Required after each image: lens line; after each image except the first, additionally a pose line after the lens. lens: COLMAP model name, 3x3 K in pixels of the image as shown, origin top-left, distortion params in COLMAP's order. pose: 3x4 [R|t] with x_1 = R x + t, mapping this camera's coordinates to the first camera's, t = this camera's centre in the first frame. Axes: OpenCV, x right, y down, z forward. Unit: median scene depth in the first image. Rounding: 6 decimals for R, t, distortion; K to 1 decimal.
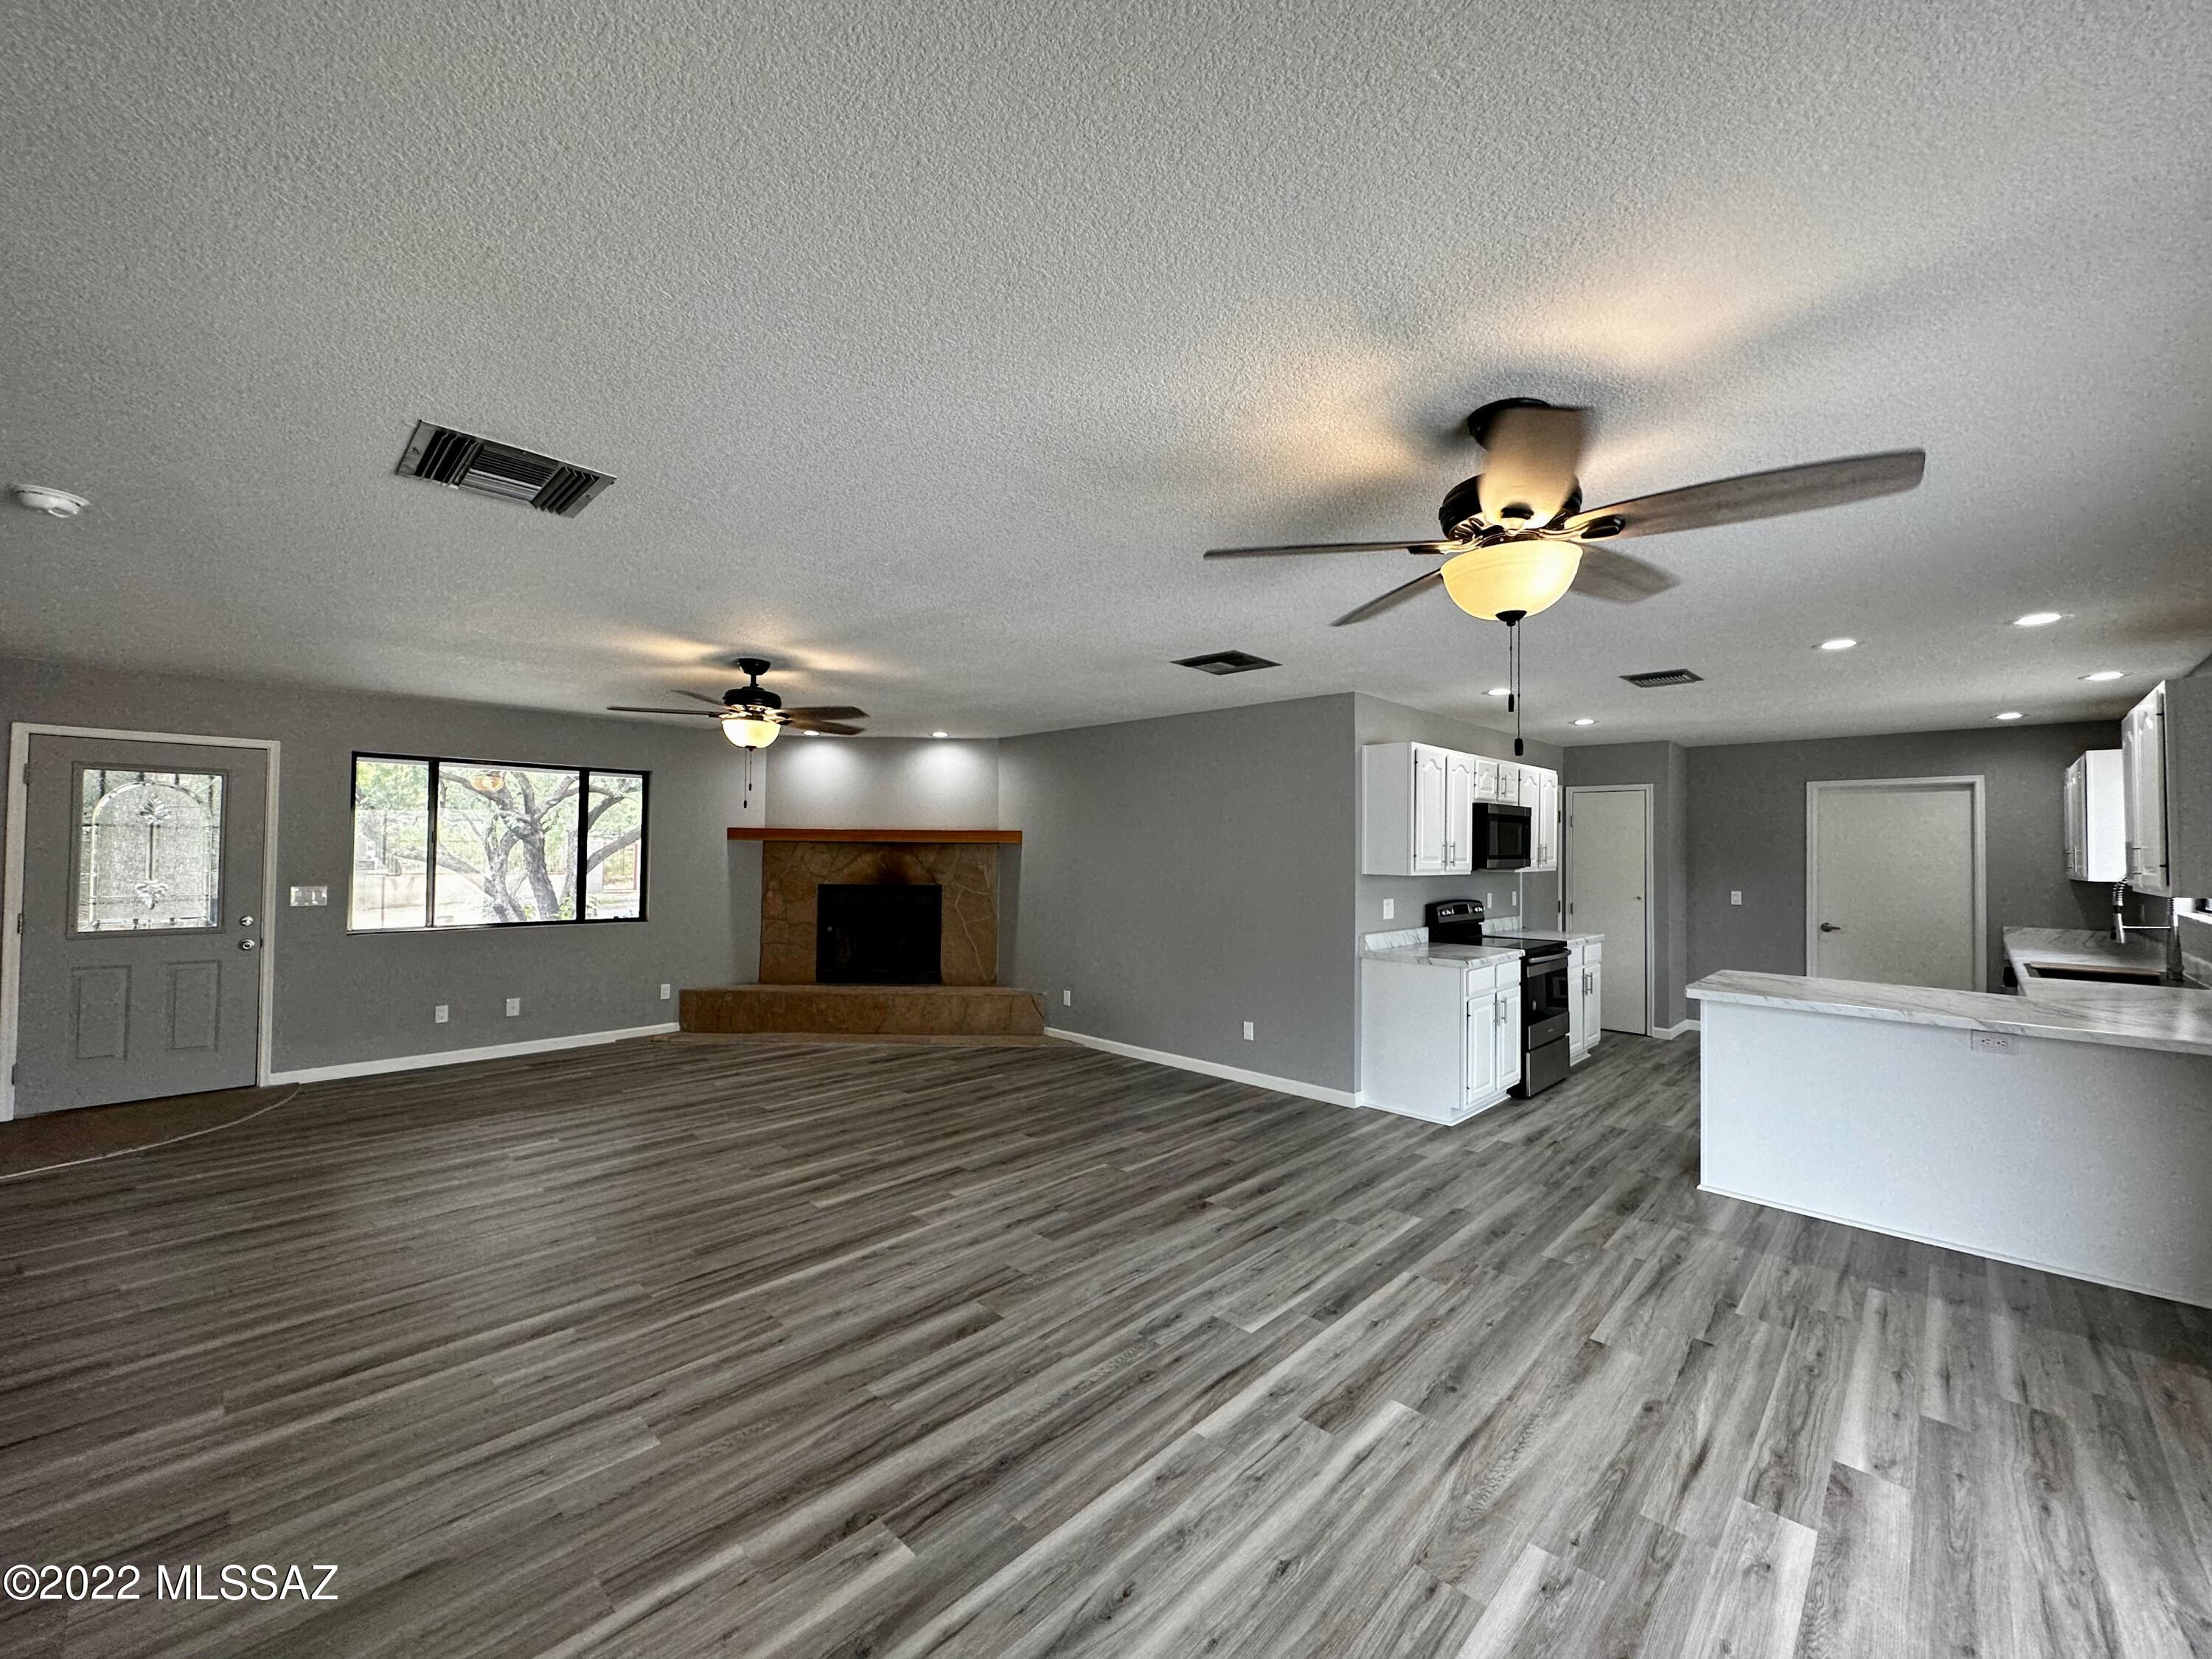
lens RADIAL K [[881.7, 0, 1107.5], [0, 881.7, 833.3], [0, 0, 1]] dist [-0.003064, 0.000919]
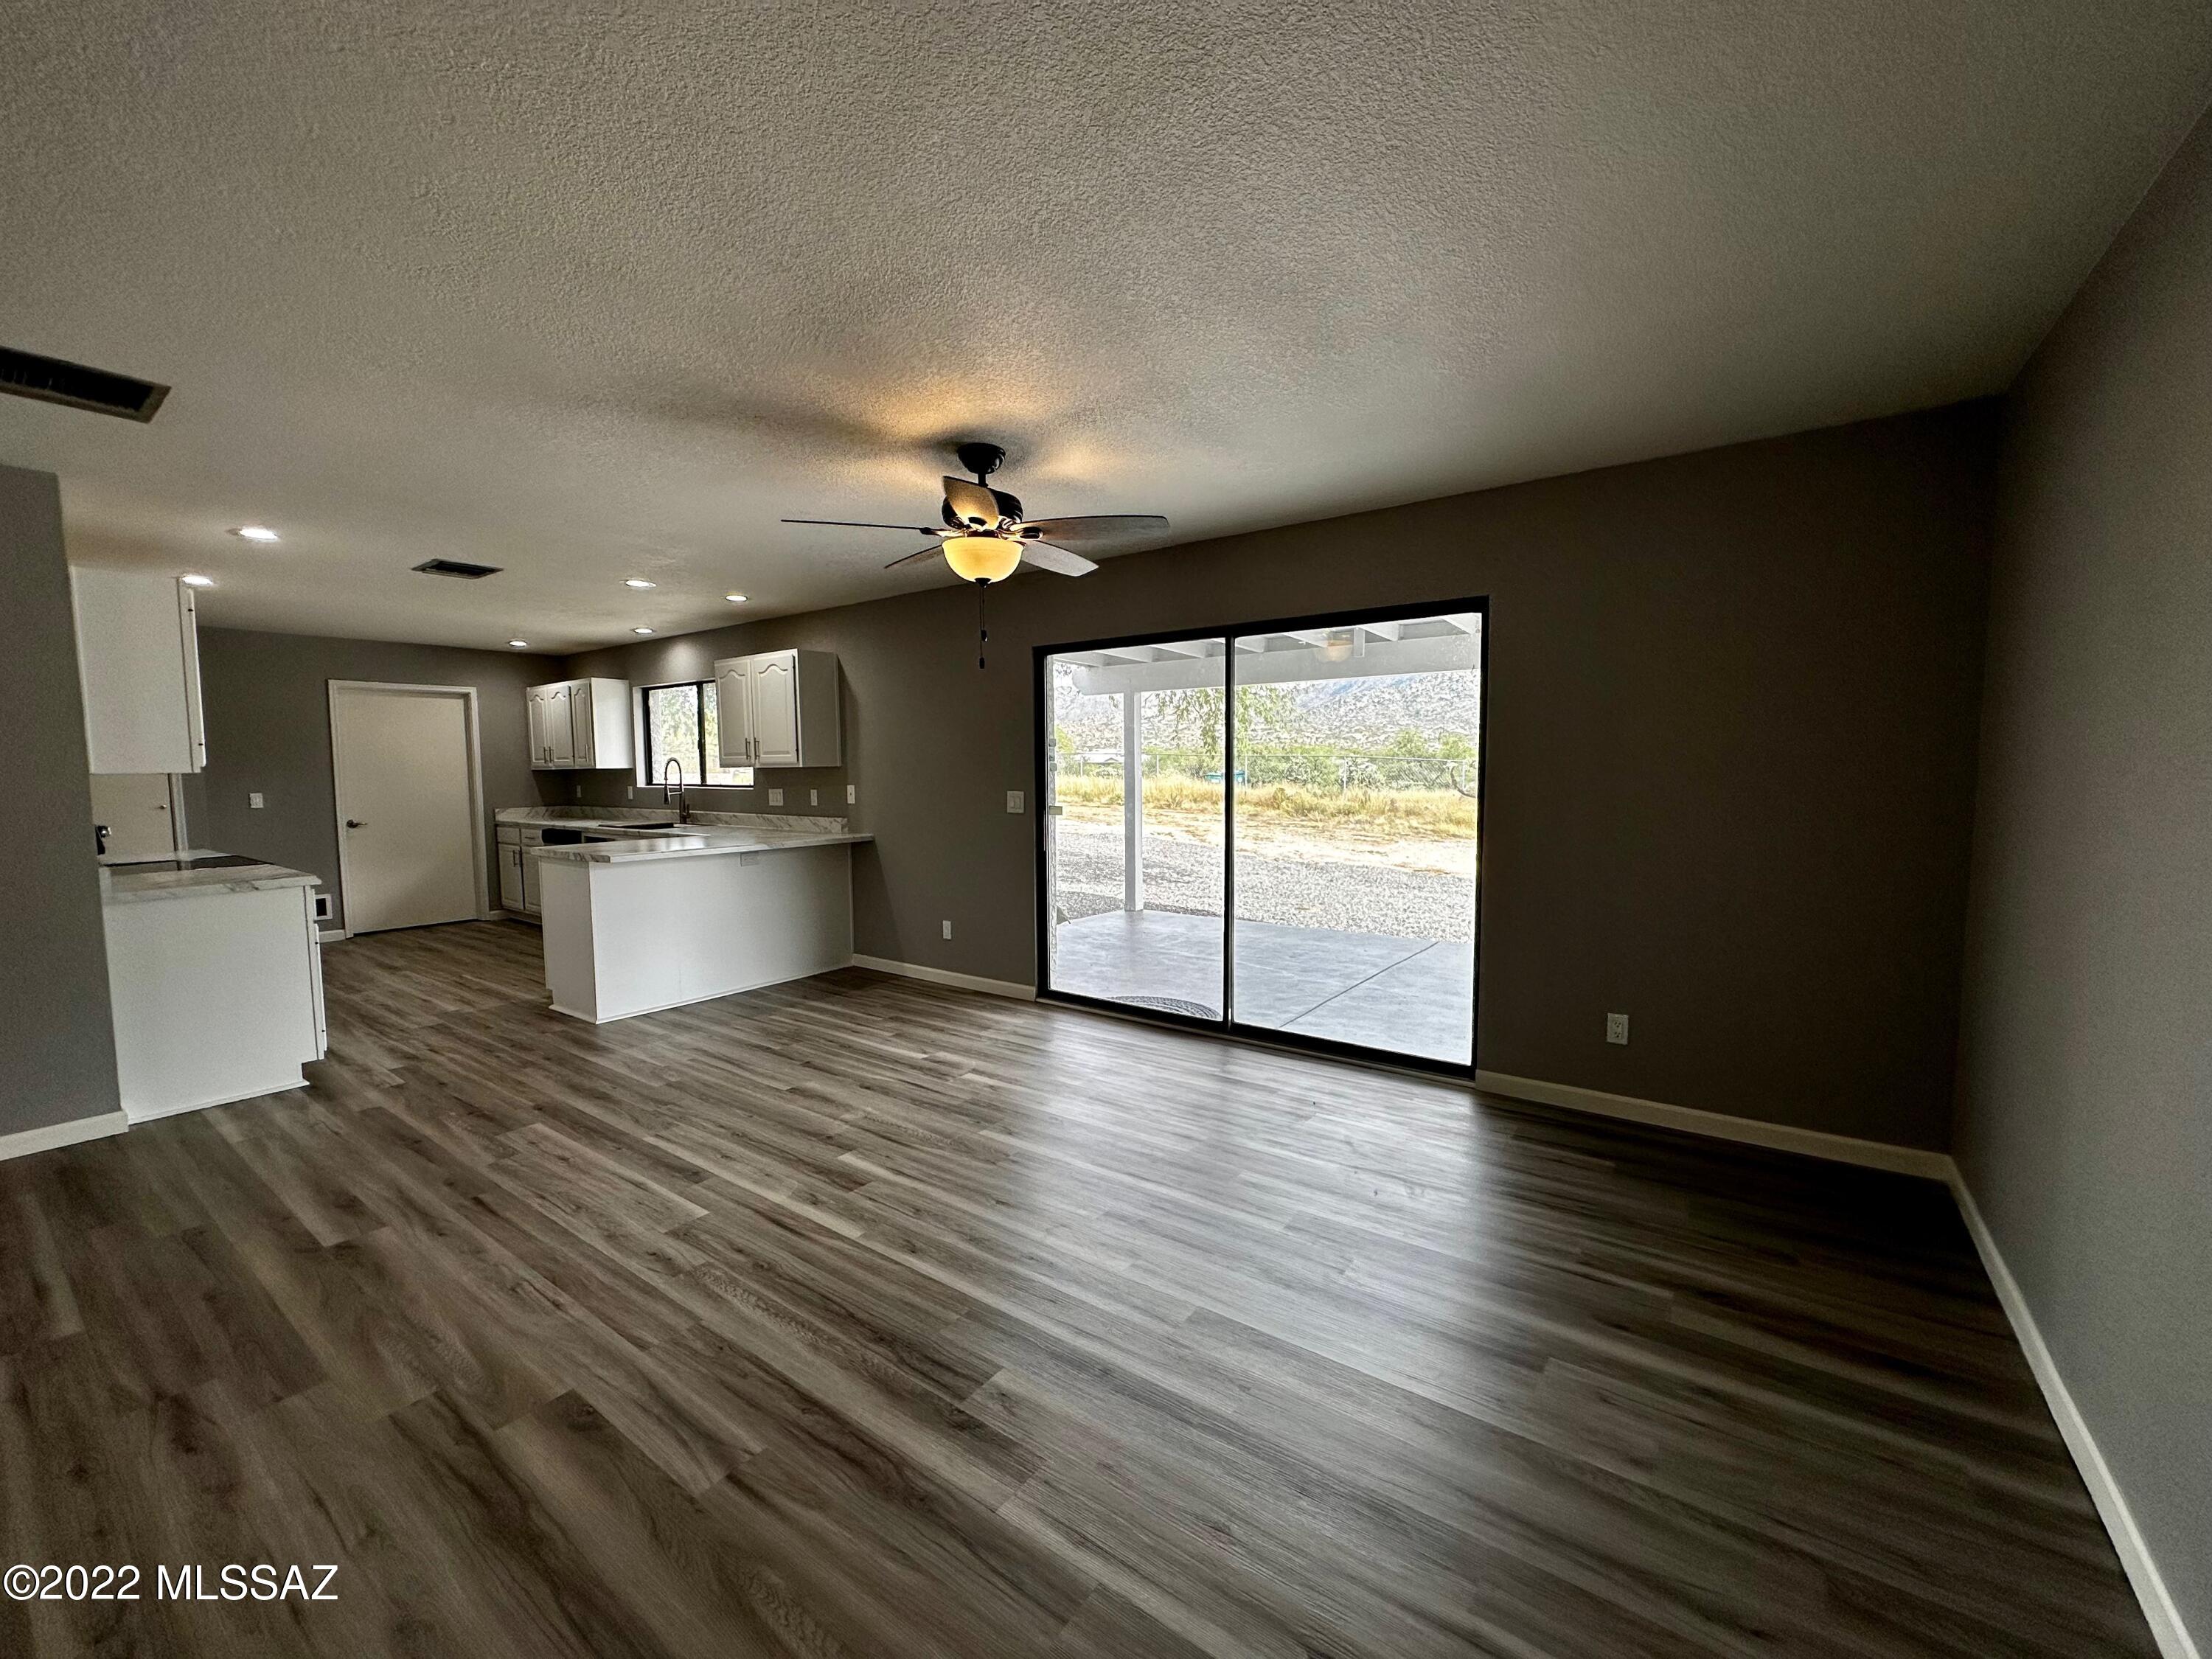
lens RADIAL K [[881.7, 0, 1105.6], [0, 881.7, 826.9], [0, 0, 1]] dist [-0.003064, 0.000919]
pose [[-0.138378, -0.080305, 0.987118, -0.471876], [-0.010528, 0.996770, 0.079614, 0.027640], [-0.990323, 0.000625, -0.138777, 0.388362]]
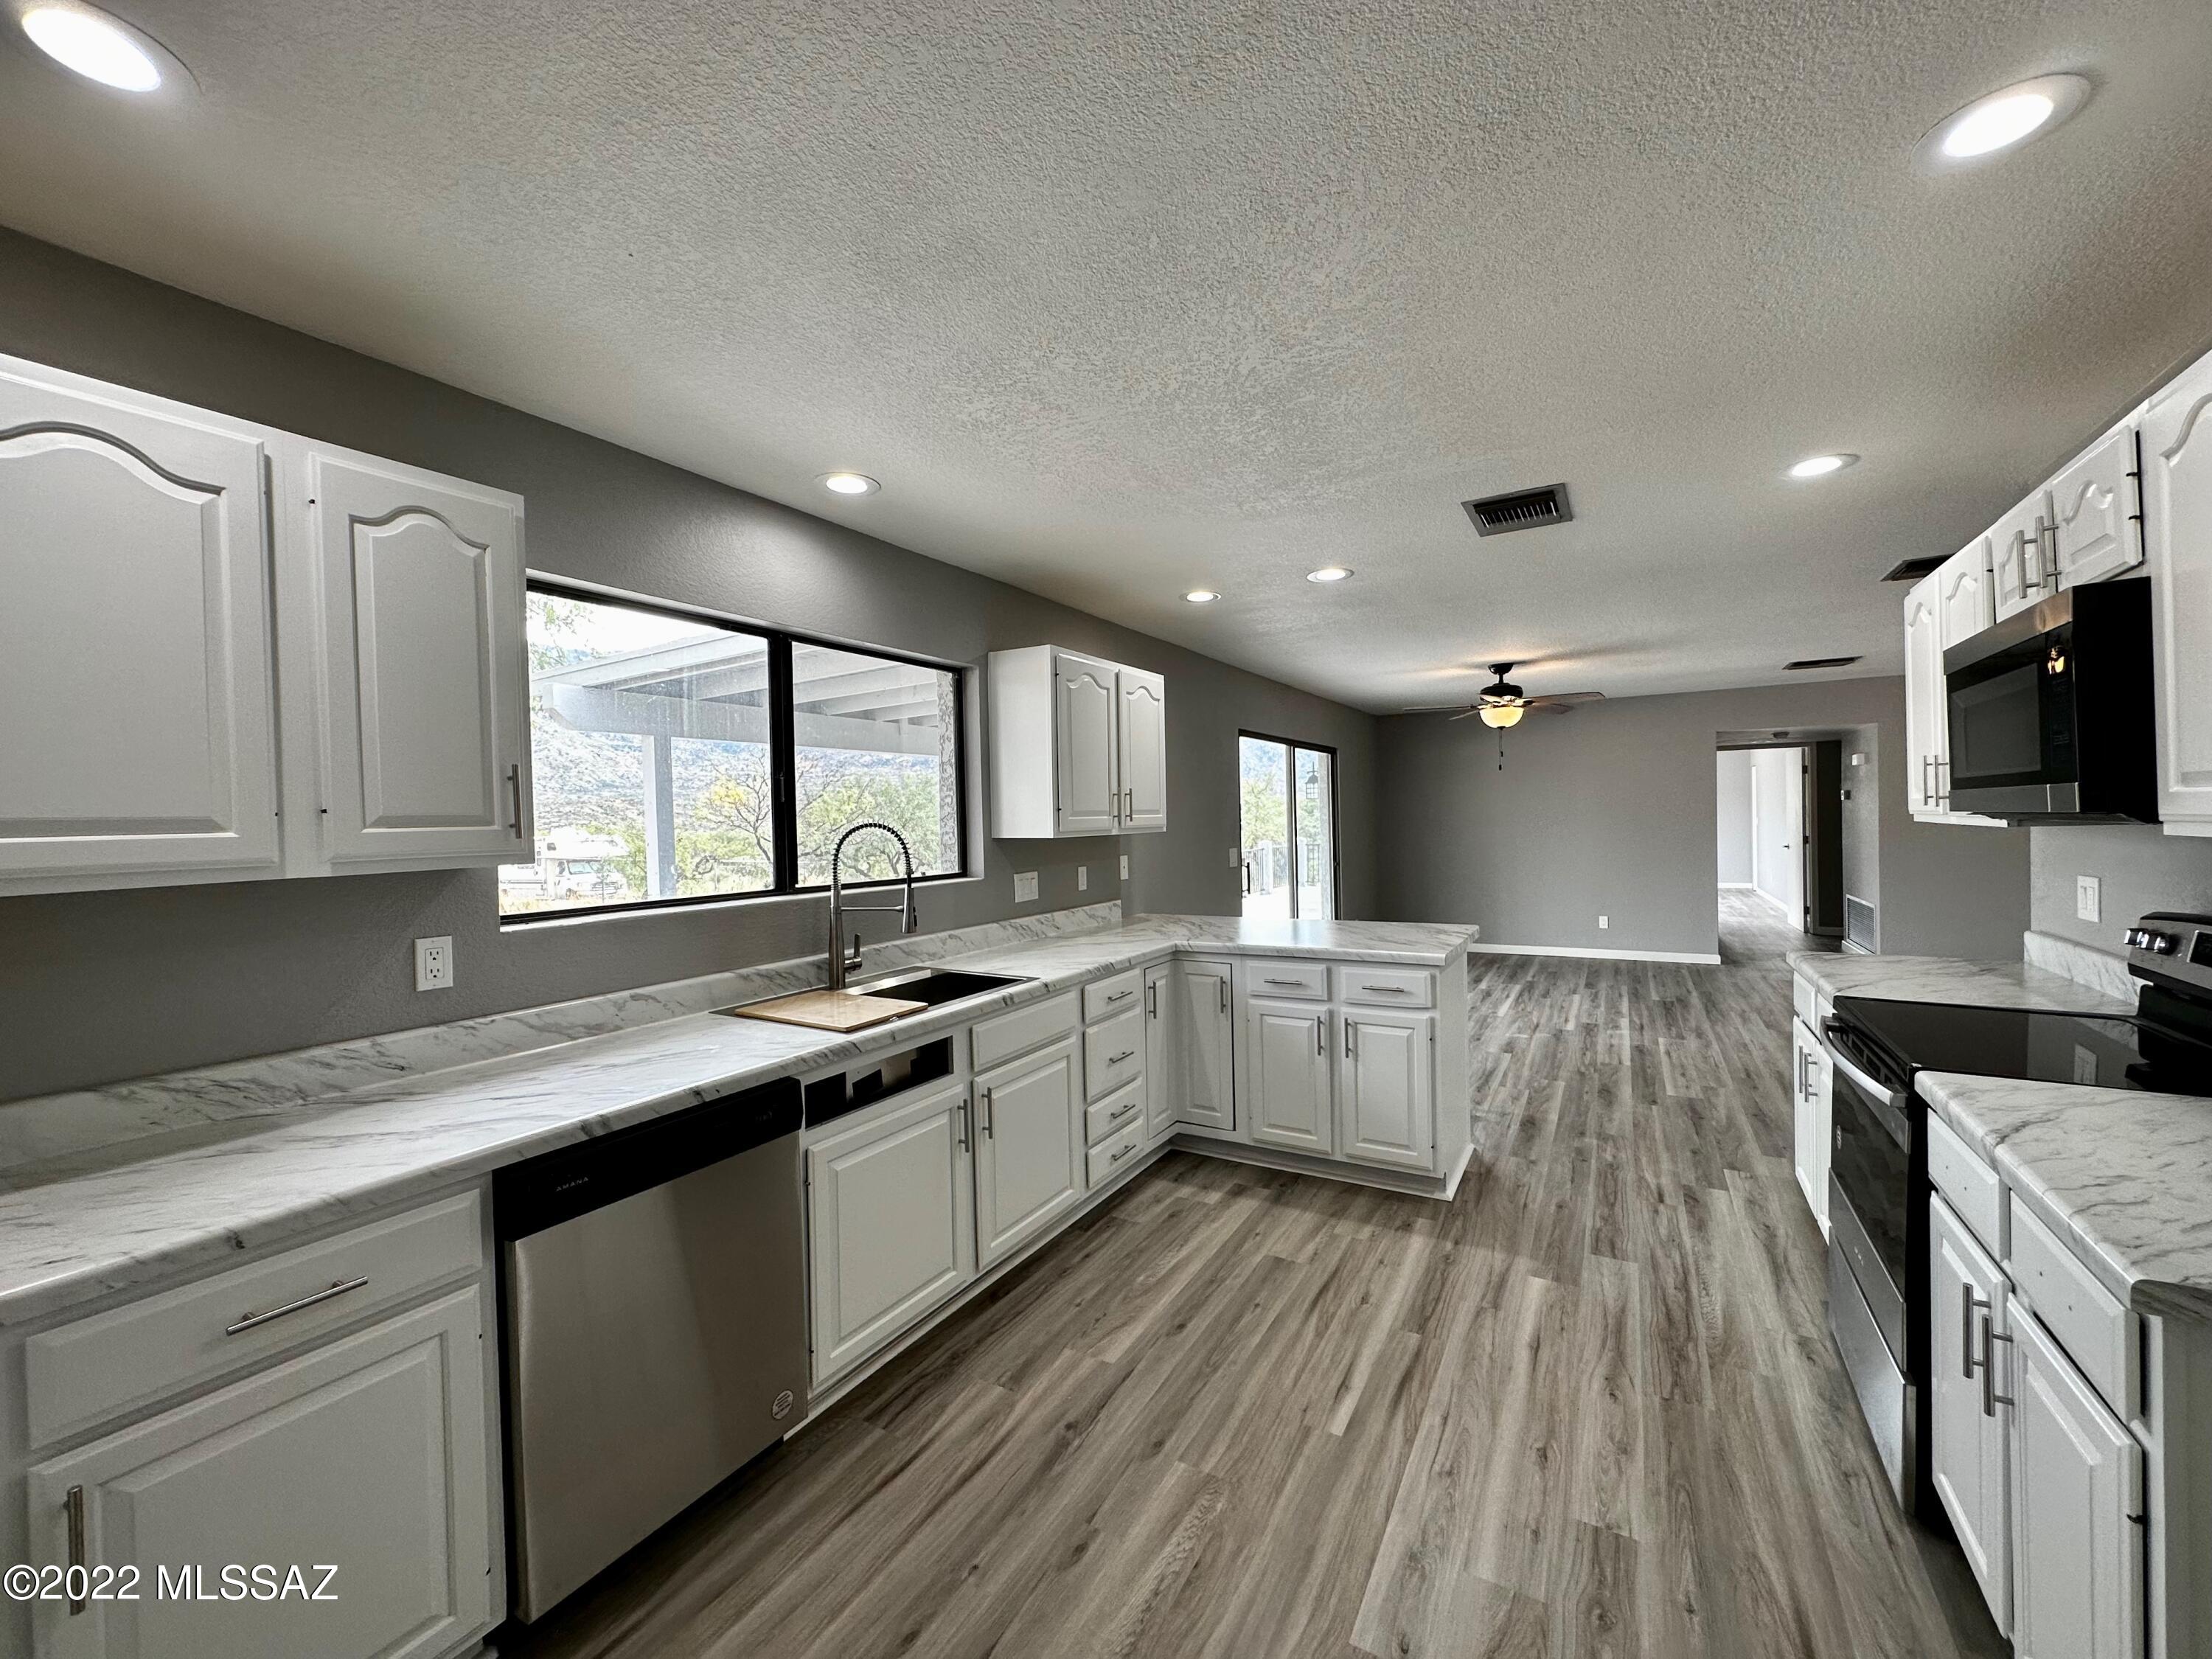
lens RADIAL K [[881.7, 0, 1106.7], [0, 881.7, 830.0], [0, 0, 1]] dist [-0.003064, 0.000919]
pose [[-0.971613, 0.014507, -0.236130, 1.028320], [0.016658, 0.999836, -0.007116, 0.050084], [0.235988, -0.010848, -0.971695, 1.479501]]
